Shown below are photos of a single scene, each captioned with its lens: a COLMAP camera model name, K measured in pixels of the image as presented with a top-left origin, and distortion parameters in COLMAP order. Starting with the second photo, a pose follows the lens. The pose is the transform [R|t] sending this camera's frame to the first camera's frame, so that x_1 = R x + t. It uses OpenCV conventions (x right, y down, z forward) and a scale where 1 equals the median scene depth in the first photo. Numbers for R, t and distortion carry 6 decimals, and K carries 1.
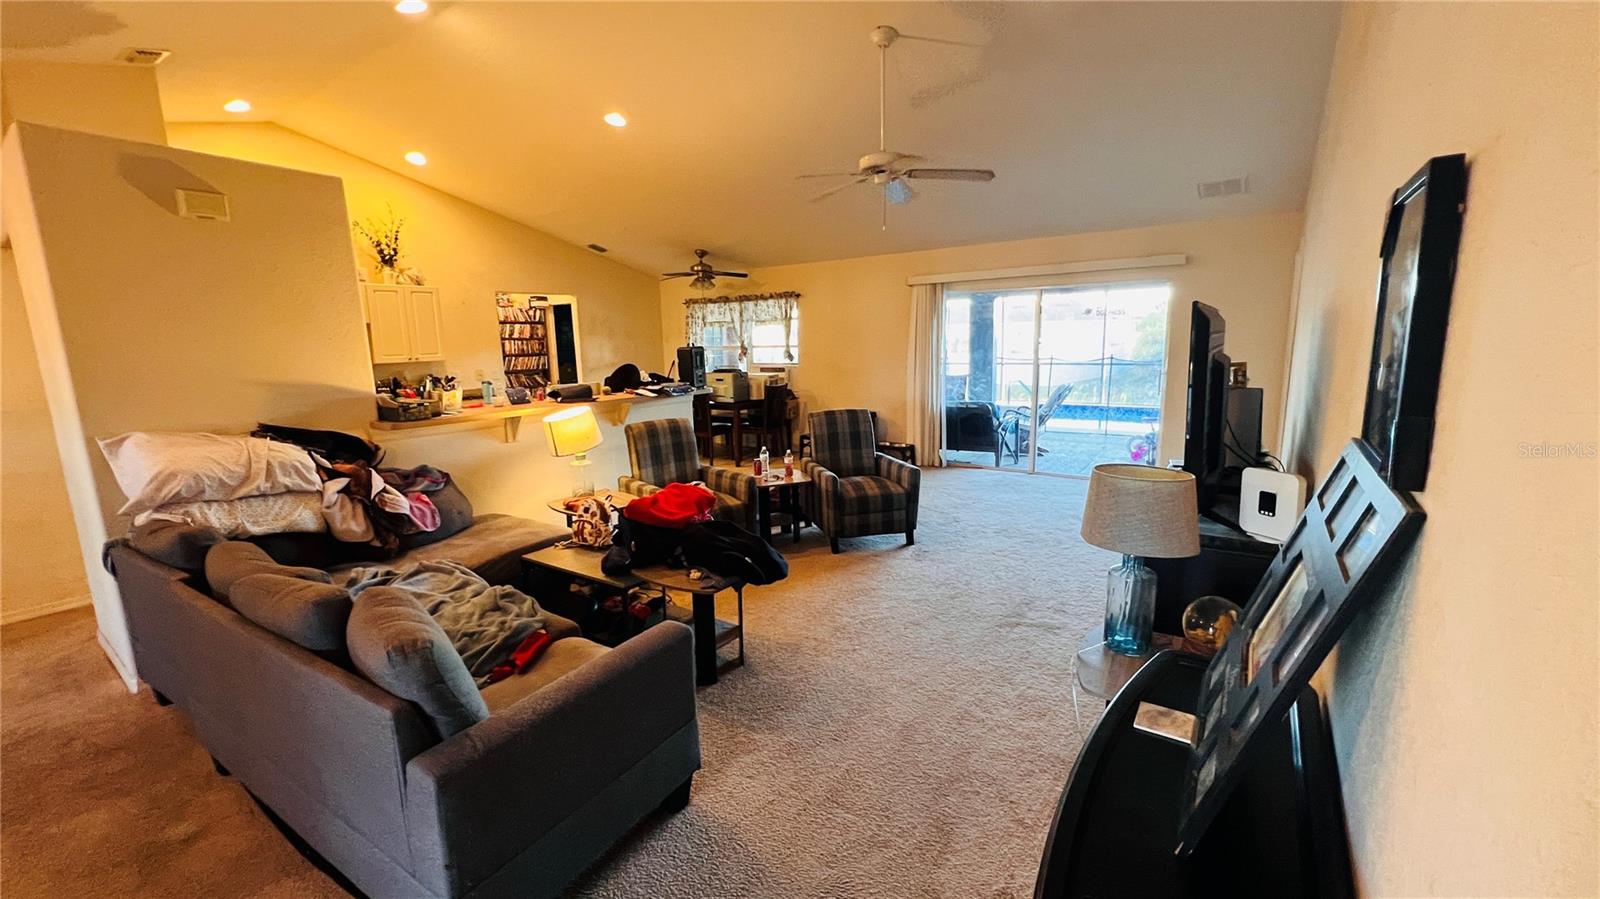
lens RADIAL K [[638.8, 0, 793.6], [0, 638.8, 444.3], [0, 0, 1]] dist [-0.002468, 0.000917]
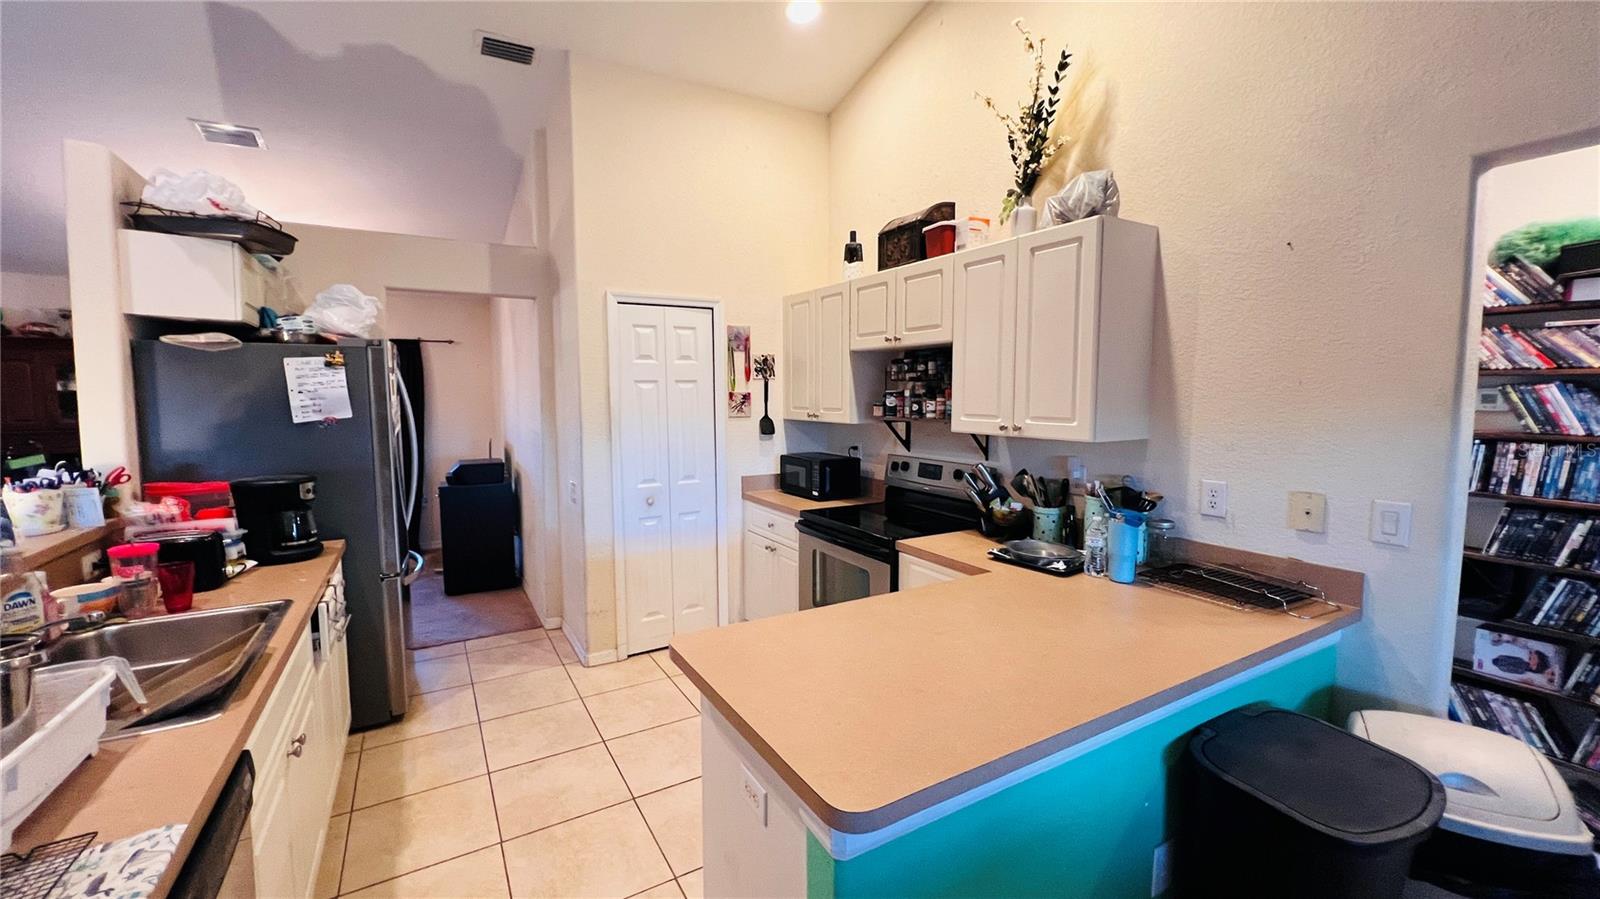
lens RADIAL K [[638.8, 0, 795.4], [0, 638.8, 446.7], [0, 0, 1]] dist [-0.002468, 0.000917]
pose [[-0.395196, 0.104539, -0.912629, -0.286958], [-0.142885, 0.974415, 0.173490, -0.249267], [0.907416, 0.198964, -0.370148, 1.493411]]
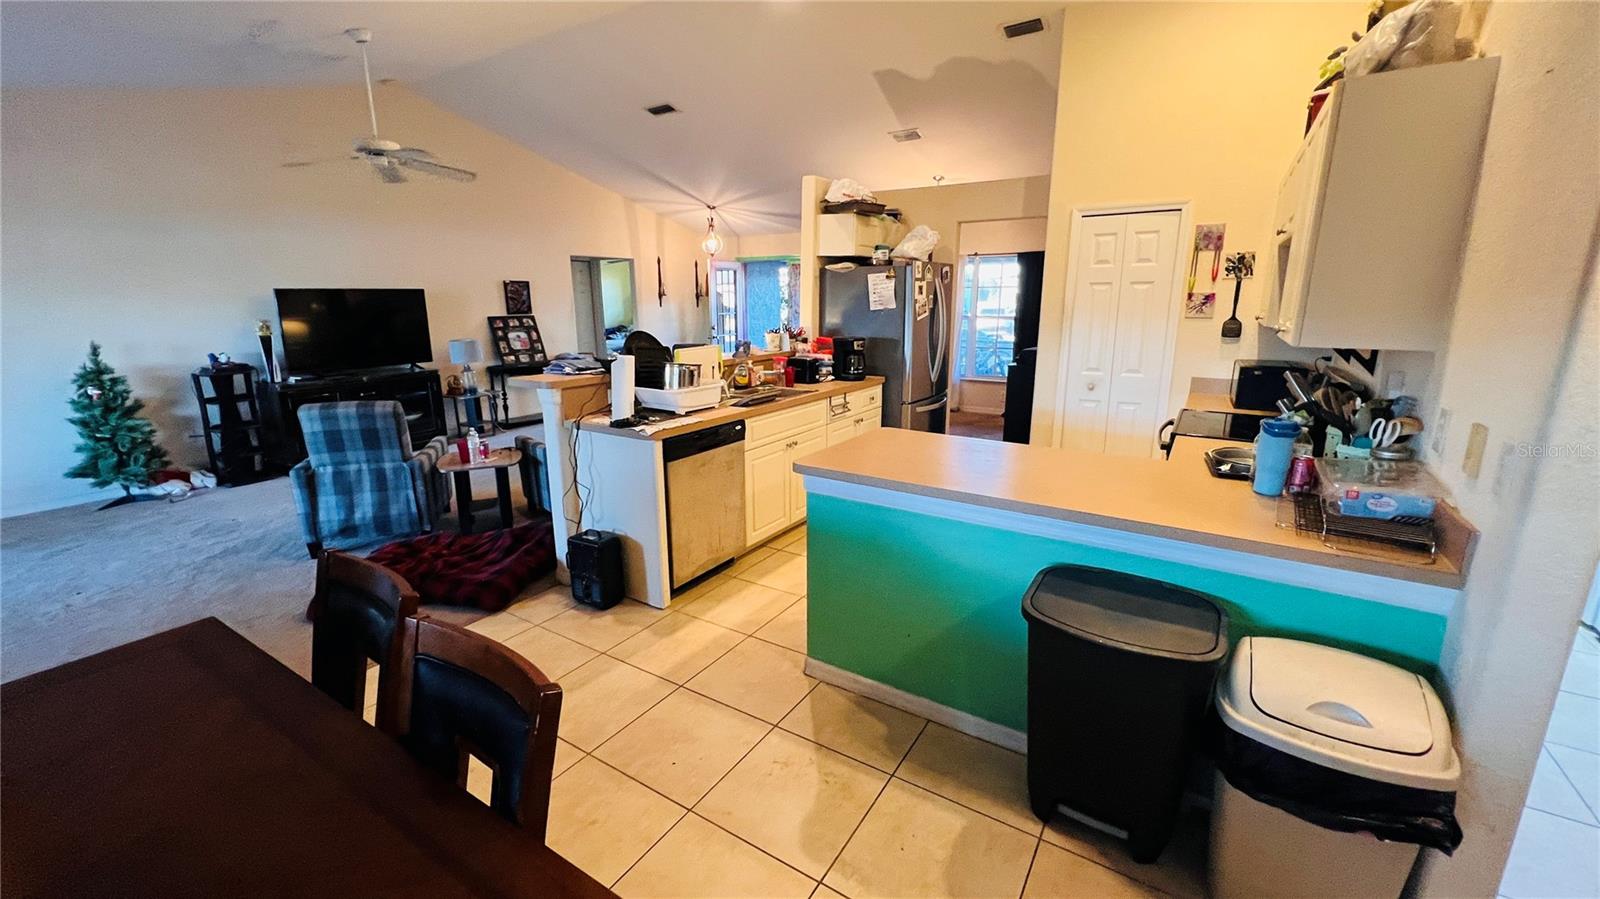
lens RADIAL K [[638.8, 0, 794.2], [0, 638.8, 445.4], [0, 0, 1]] dist [-0.002468, 0.000917]
pose [[-0.998024, 0.039206, -0.049102, -0.449975], [0.017004, 0.920815, 0.389629, -0.317386], [0.060489, 0.388024, -0.919662, 1.939138]]
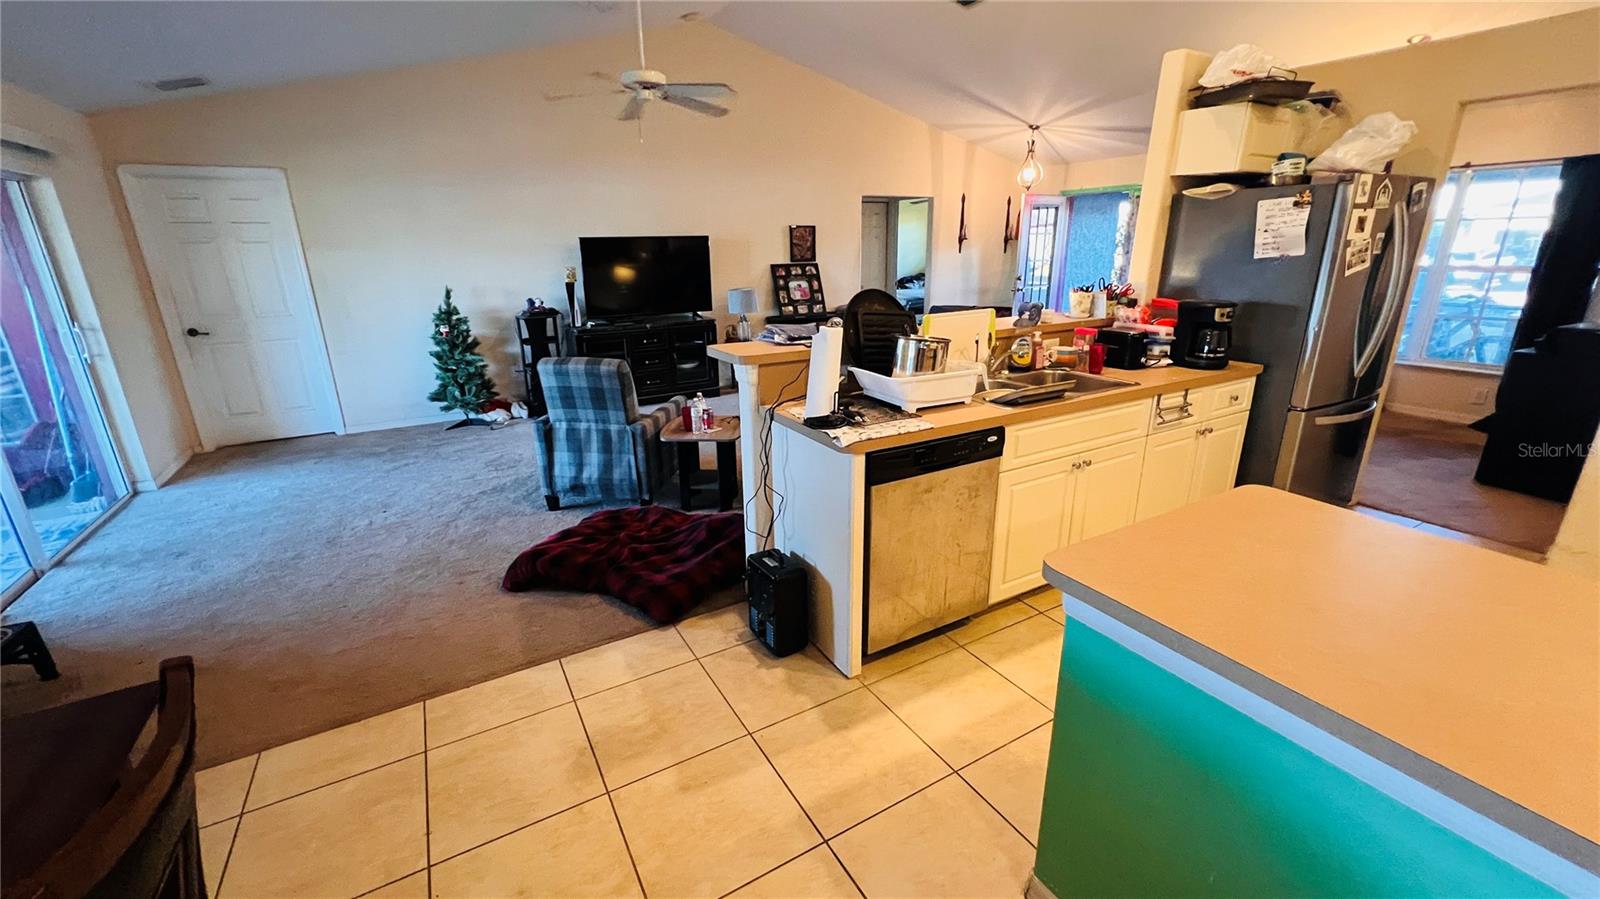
lens RADIAL K [[638.8, 0, 793.6], [0, 638.8, 445.4], [0, 0, 1]] dist [-0.002468, 0.000917]
pose [[-0.911529, -0.087561, 0.401806, -0.482498], [0.105375, 0.894717, 0.434026, -0.275469], [-0.397506, 0.437967, -0.806333, 1.703825]]
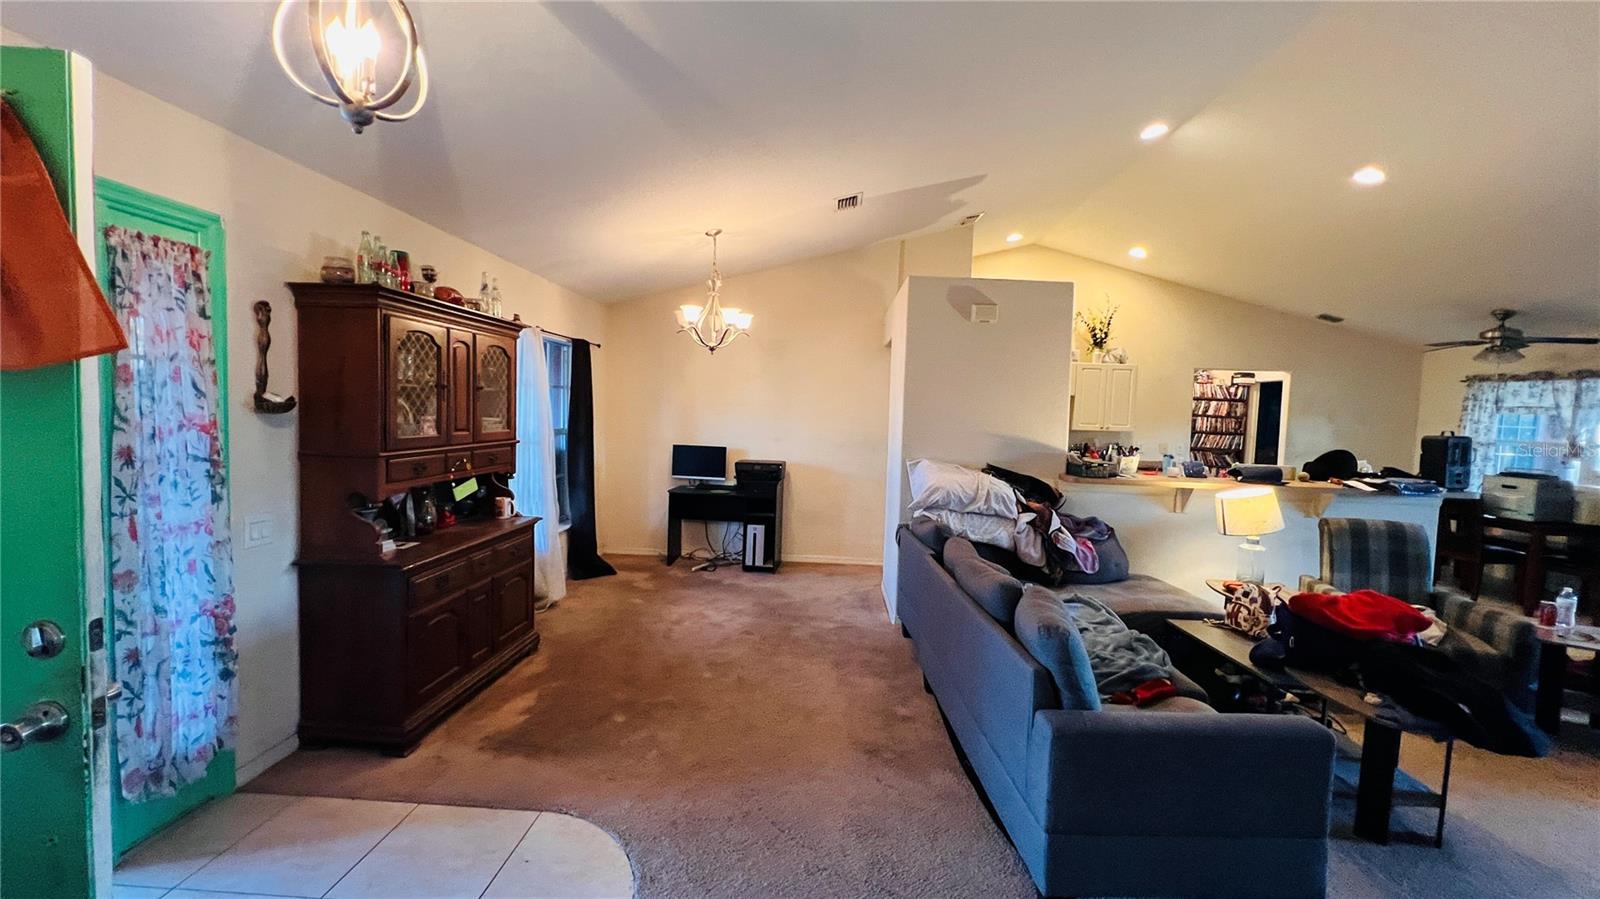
lens RADIAL K [[638.8, 0, 795.9], [0, 638.8, 446.2], [0, 0, 1]] dist [-0.002468, 0.000917]
pose [[0.547557, 0.091278, -0.831775, 0.059399], [-0.184843, 0.982671, -0.013845, 0.018306], [0.816097, 0.161329, 0.554940, -0.081214]]
